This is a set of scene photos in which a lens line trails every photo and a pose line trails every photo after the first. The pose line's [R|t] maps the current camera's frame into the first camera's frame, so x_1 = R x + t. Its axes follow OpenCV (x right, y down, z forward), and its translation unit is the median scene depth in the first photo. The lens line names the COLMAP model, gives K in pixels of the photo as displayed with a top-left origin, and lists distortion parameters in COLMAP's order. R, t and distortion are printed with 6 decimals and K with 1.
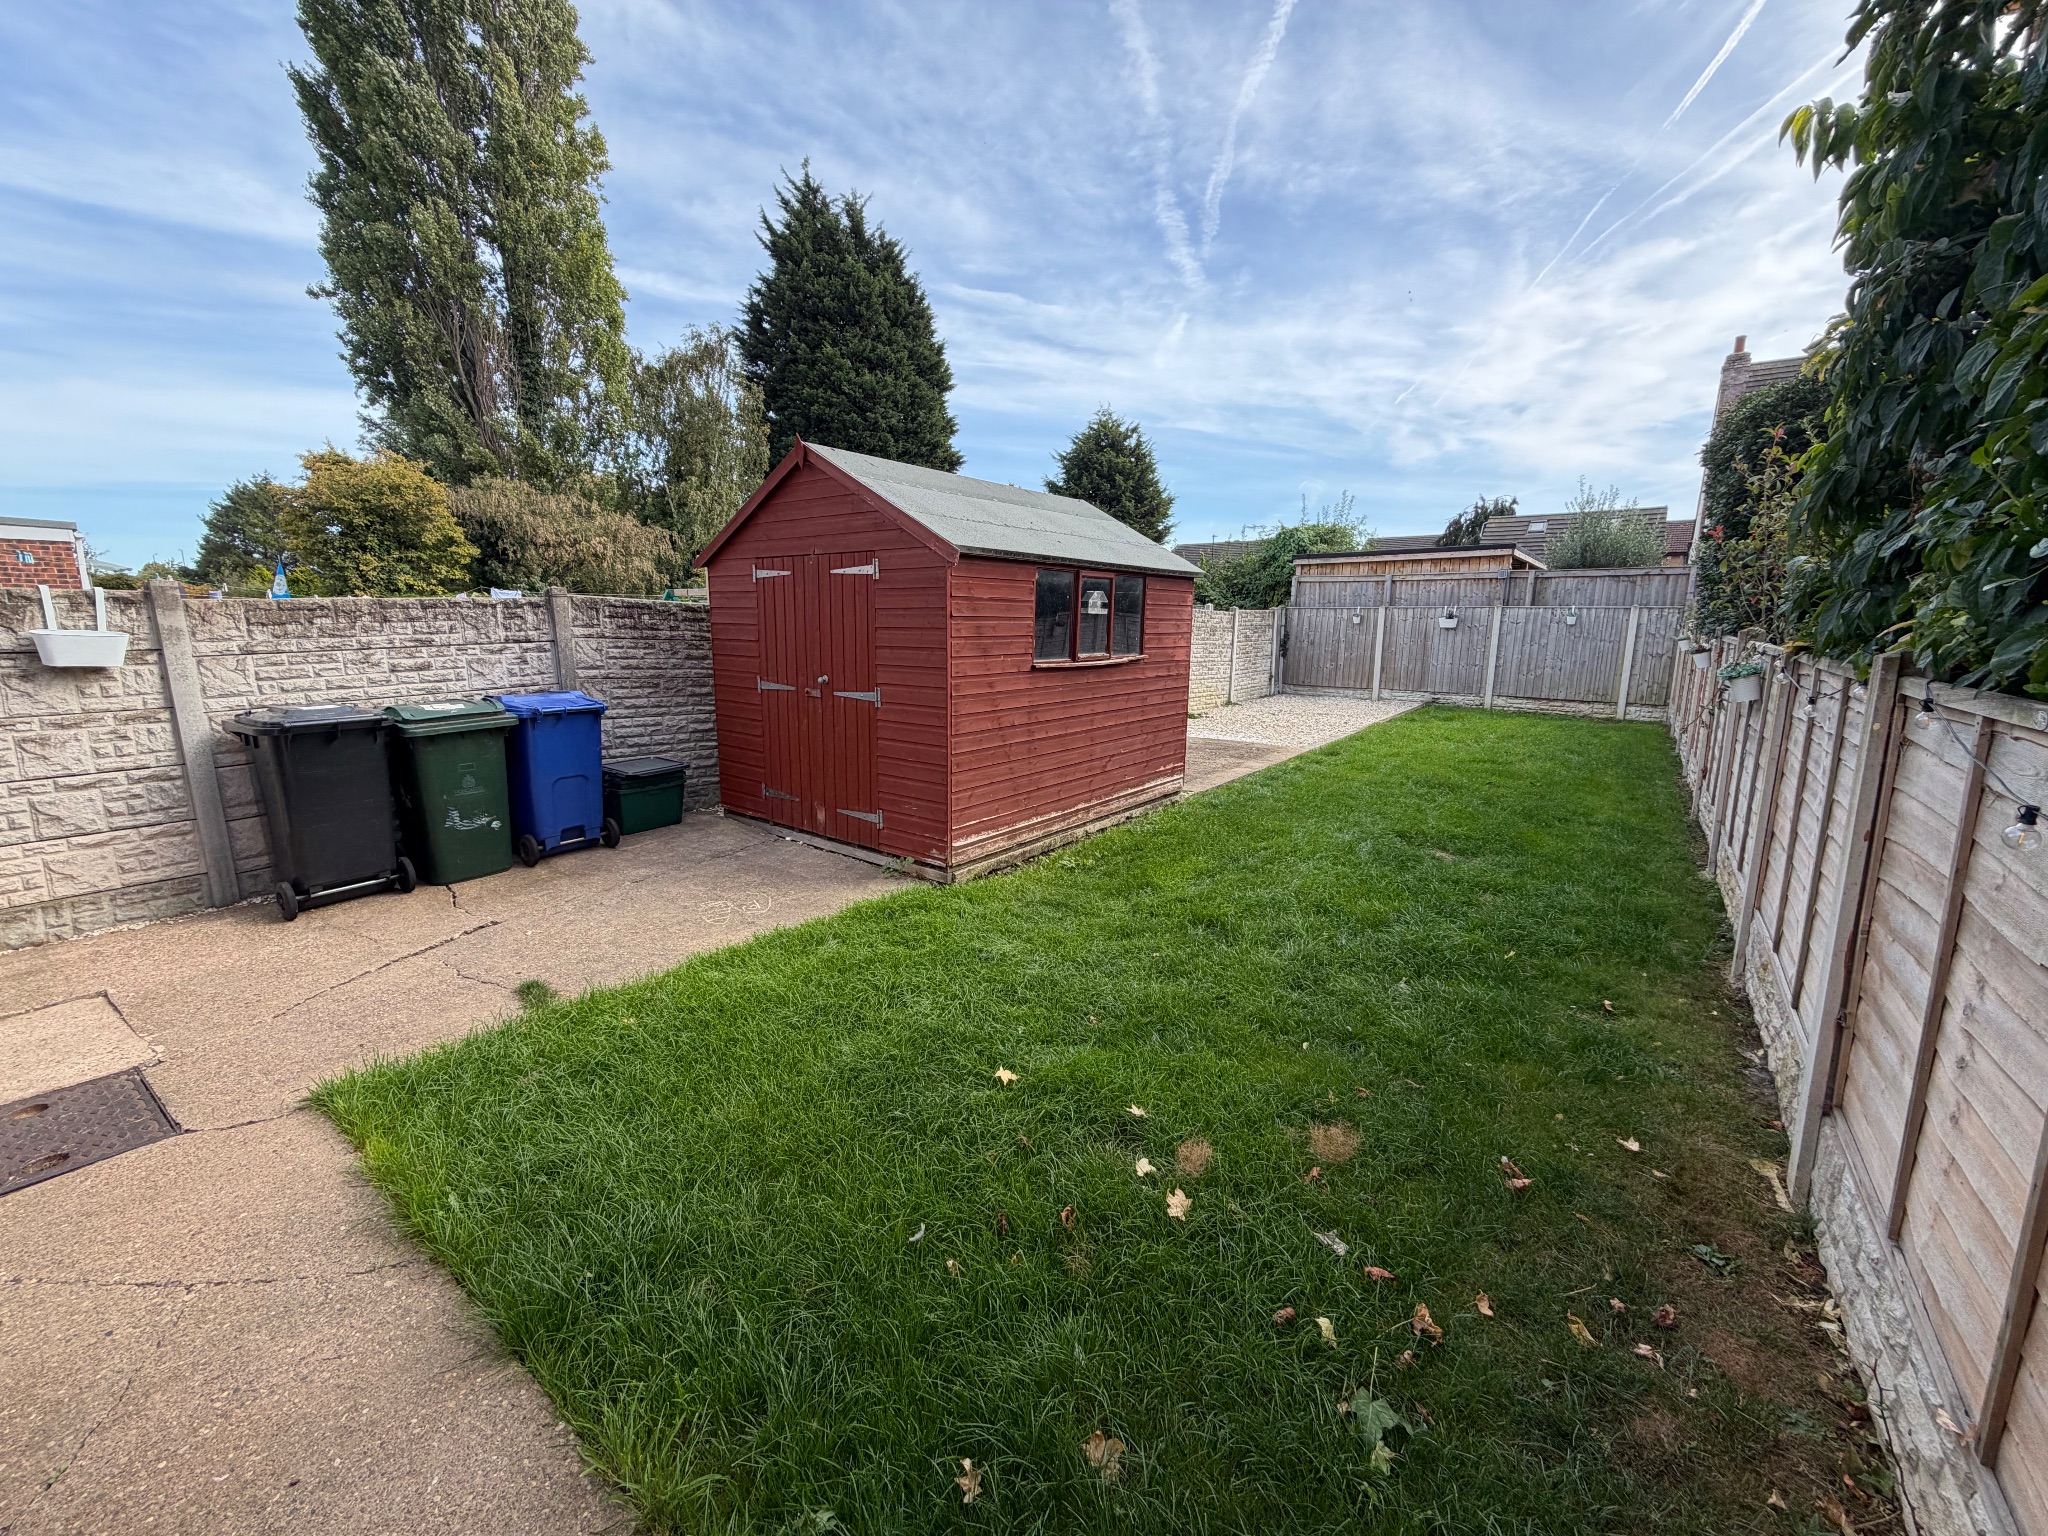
lens RADIAL K [[819.1, 0, 1020.4], [0, 819.1, 773.1], [0, 0, 1]] dist [0.000681, -0.000104]
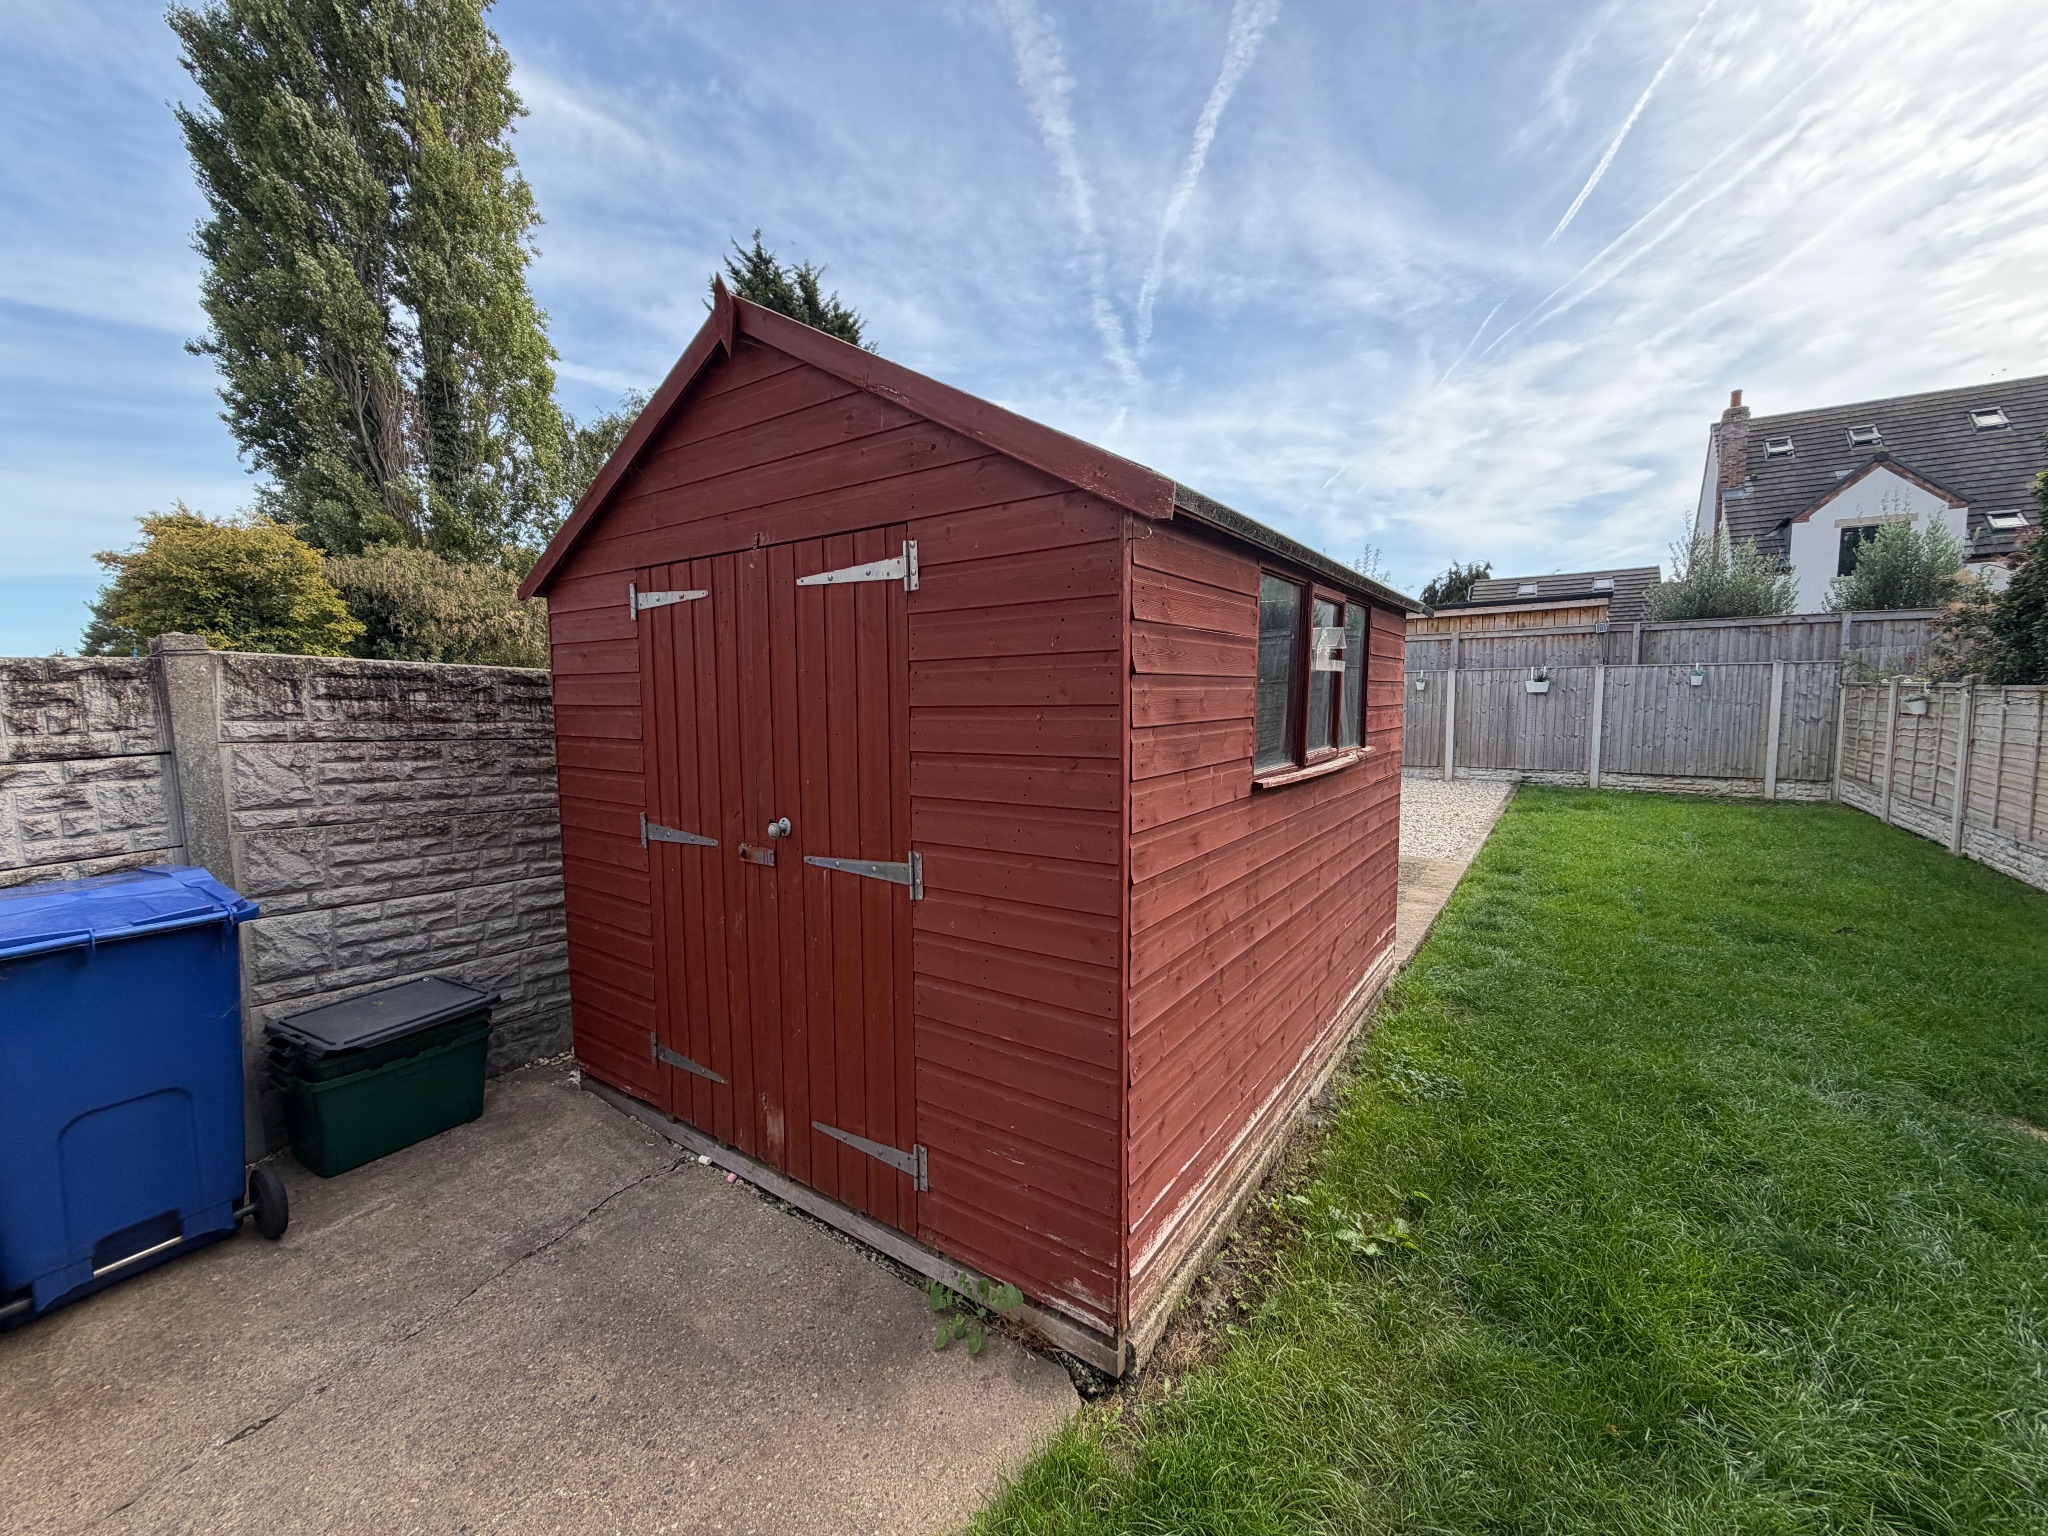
lens RADIAL K [[817.5, 0, 1024.0], [0, 817.5, 768.0], [0, 0, 1]] dist [0.002432, -0.000147]
pose [[0.998023, -0.025838, 0.057300, -0.028874], [0.031268, 0.994891, -0.095996, -0.021377], [-0.054527, 0.097598, 0.993731, 0.118959]]
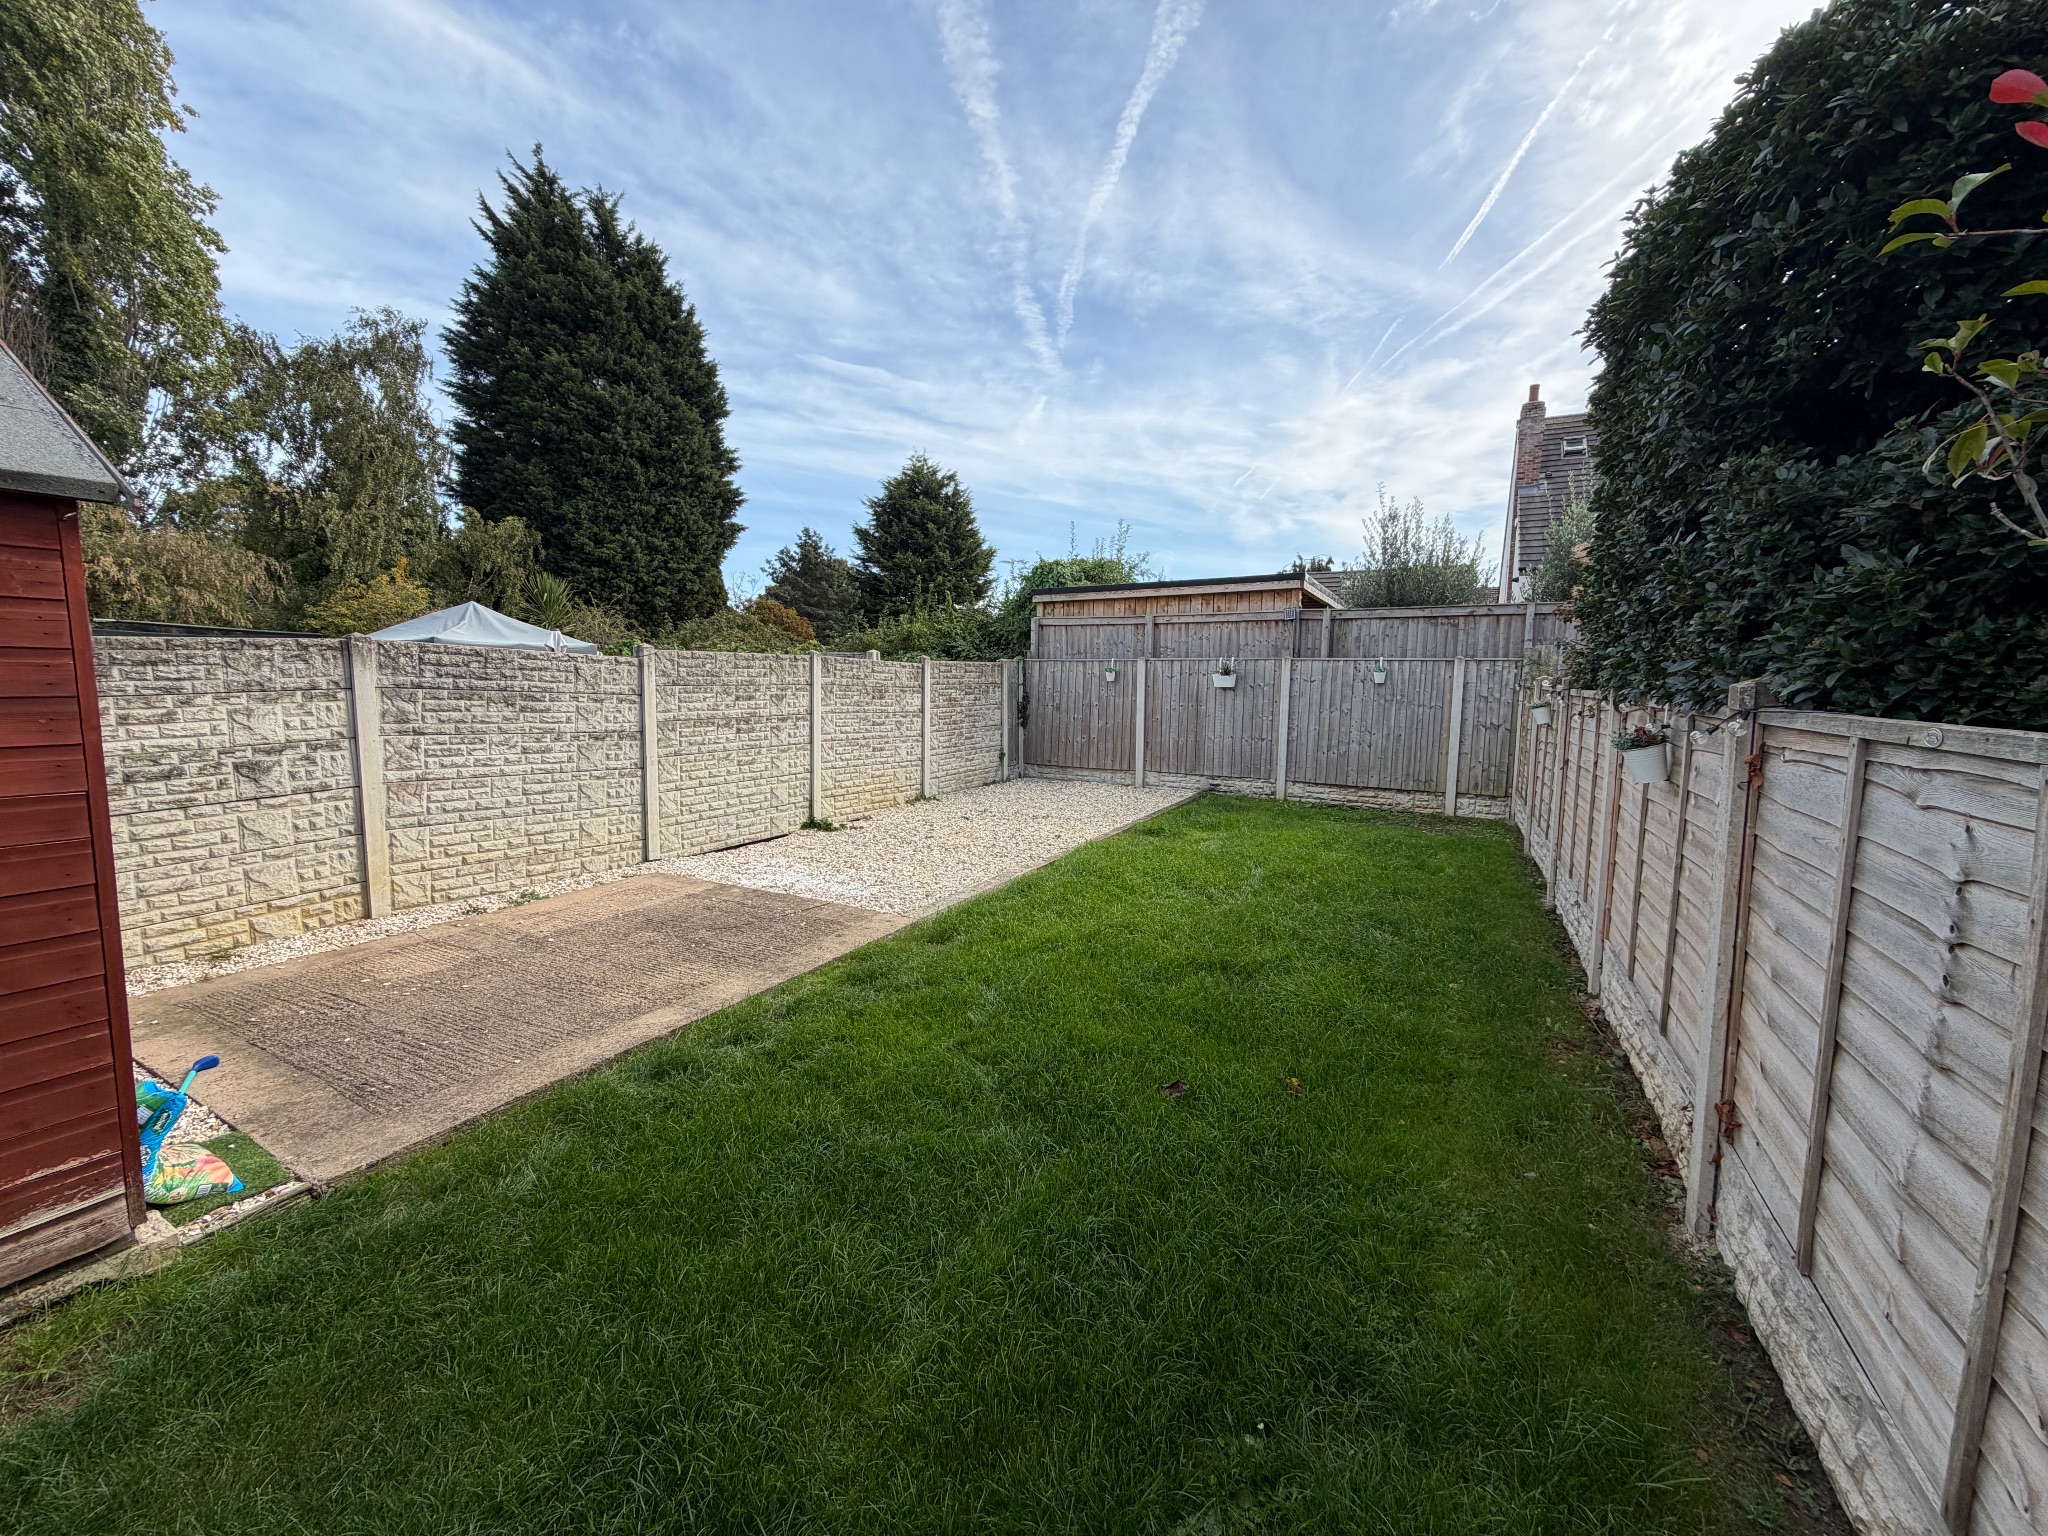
lens RADIAL K [[811.7, 0, 1027.0], [0, 811.7, 760.9], [0, 0, 1]] dist [0.003497, 0.000274]
pose [[0.986943, -0.011767, 0.160639, 0.135140], [0.025411, 0.996214, -0.083144, -0.033386], [-0.159053, 0.086140, 0.983505, 0.190574]]
